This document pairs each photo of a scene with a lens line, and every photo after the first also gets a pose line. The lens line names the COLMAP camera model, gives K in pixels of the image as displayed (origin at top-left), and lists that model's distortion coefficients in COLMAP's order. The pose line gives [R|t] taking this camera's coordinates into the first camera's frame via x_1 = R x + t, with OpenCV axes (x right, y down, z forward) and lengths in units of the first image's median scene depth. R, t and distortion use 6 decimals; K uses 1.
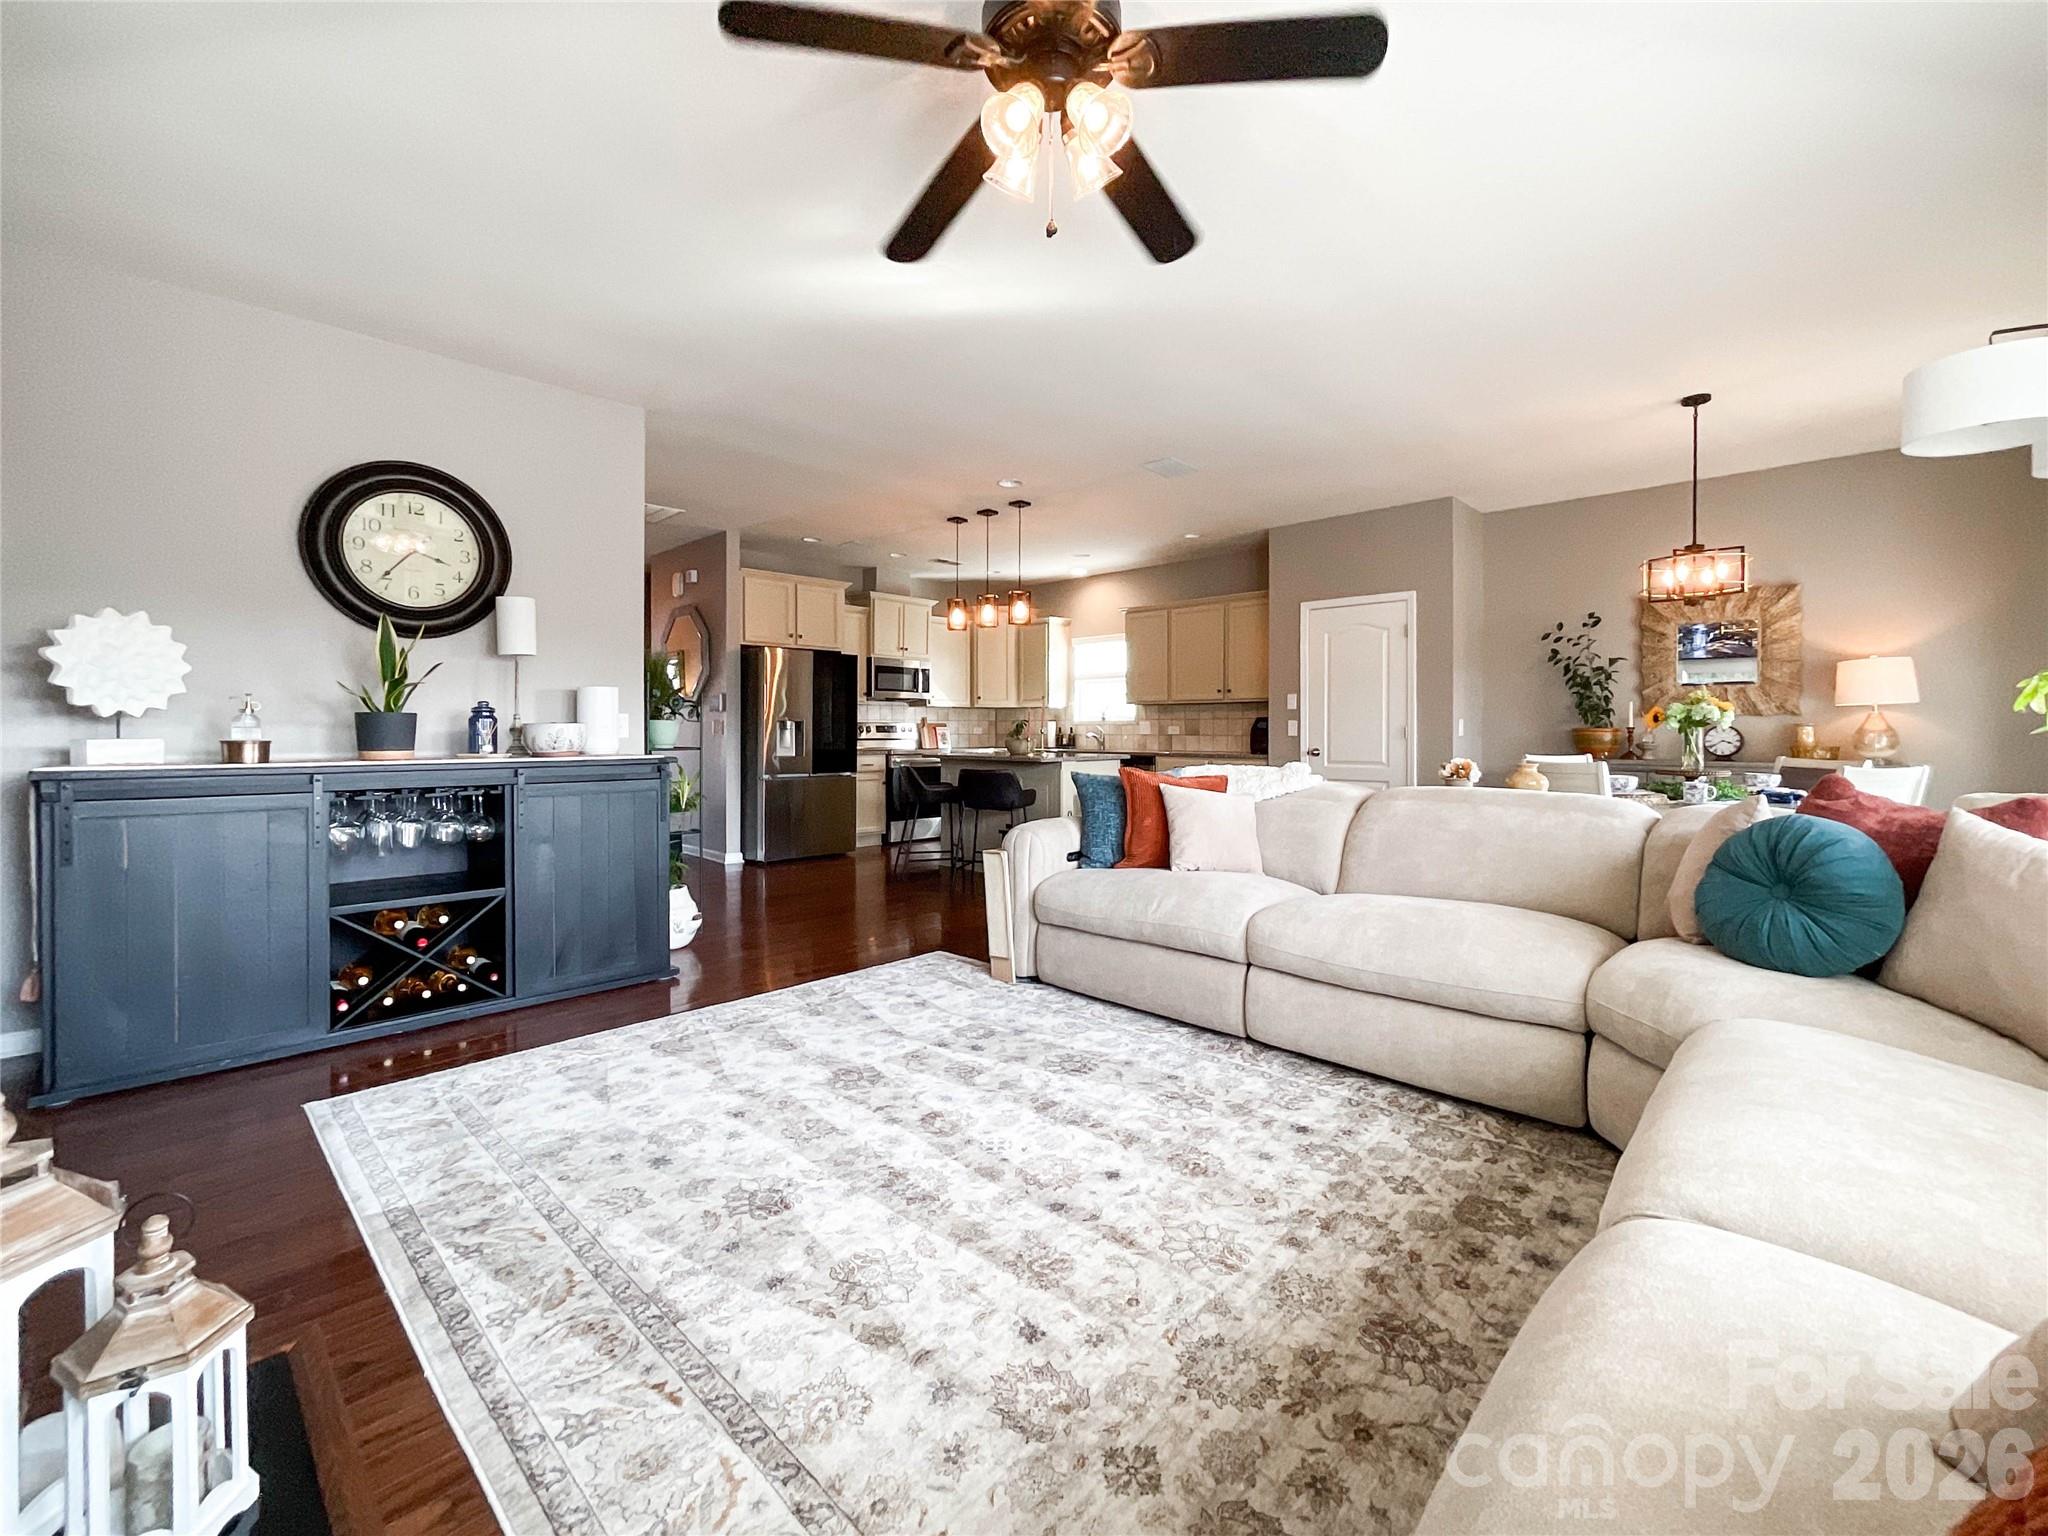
lens RADIAL K [[874.2, 0, 1025.8], [0, 874.2, 730.3], [0, 0, 1]] dist [-0.017184, 0.005301]
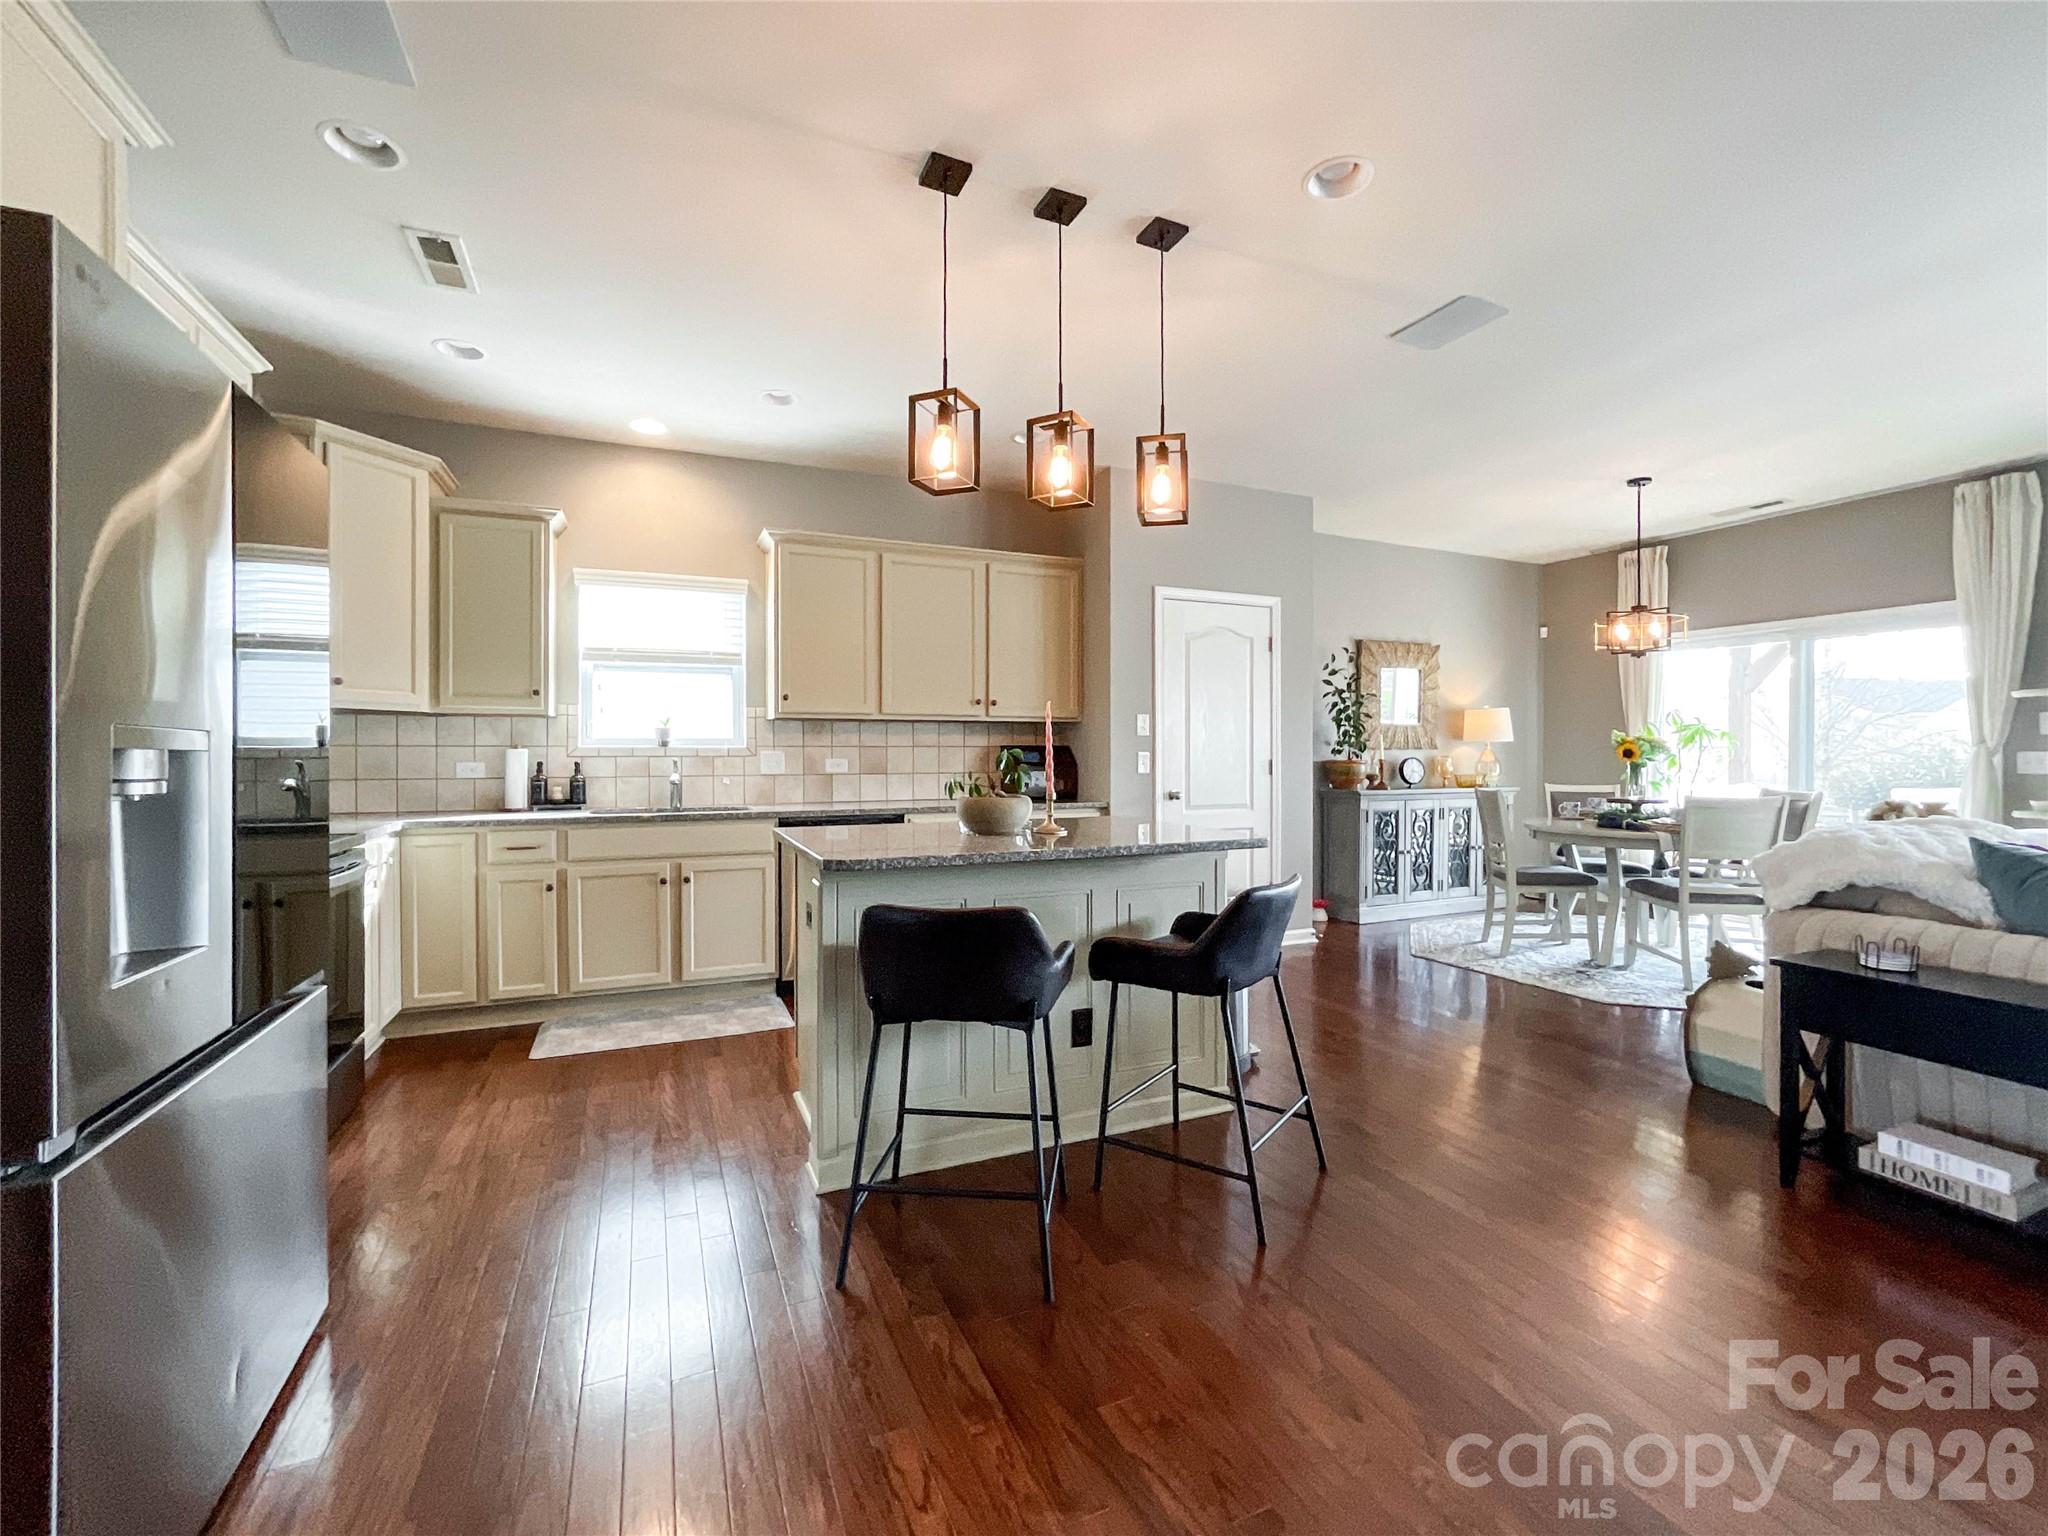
lens RADIAL K [[874.2, 0, 1027.0], [0, 874.2, 761.7], [0, 0, 1]] dist [-0.017184, 0.005301]
pose [[0.371268, -0.009355, 0.928479, -0.341500], [0.001064, 0.999953, 0.009650, -0.009020], [-0.928525, -0.002595, 0.371260, 0.736099]]
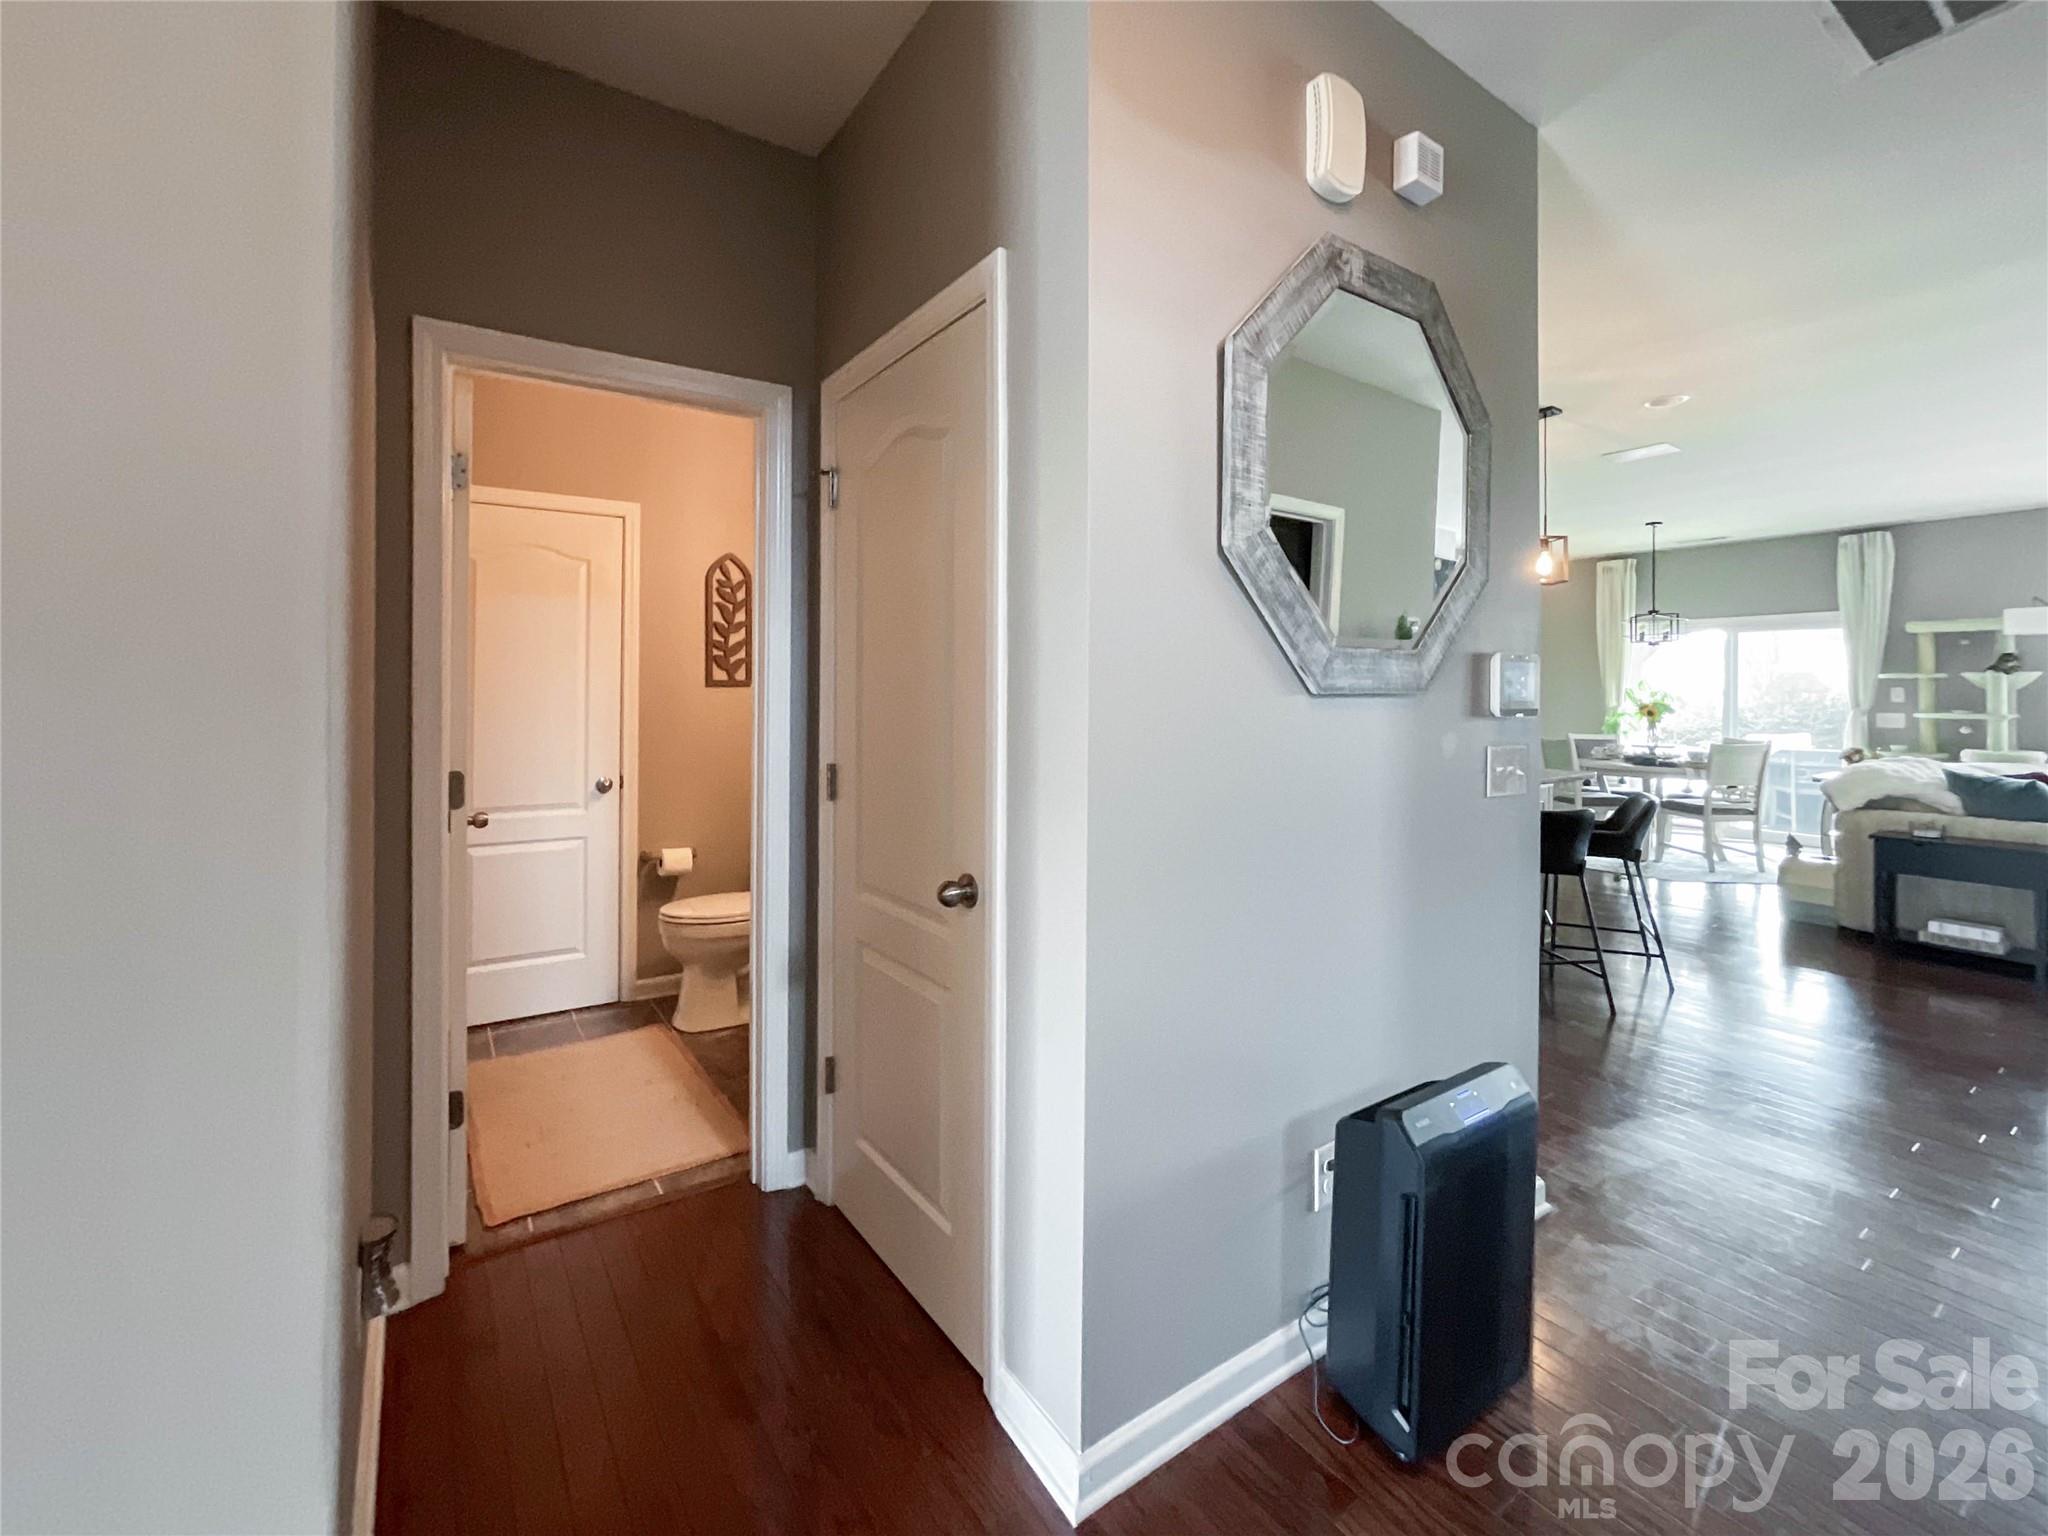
lens RADIAL K [[874.2, 0, 1026.7], [0, 874.2, 705.0], [0, 0, 1]] dist [-0.017184, 0.005301]
pose [[0.205888, -0.008193, 0.978541, -0.615624], [-0.006957, 0.999927, 0.009836, -0.021533], [-0.978551, -0.008833, 0.205816, 1.018492]]
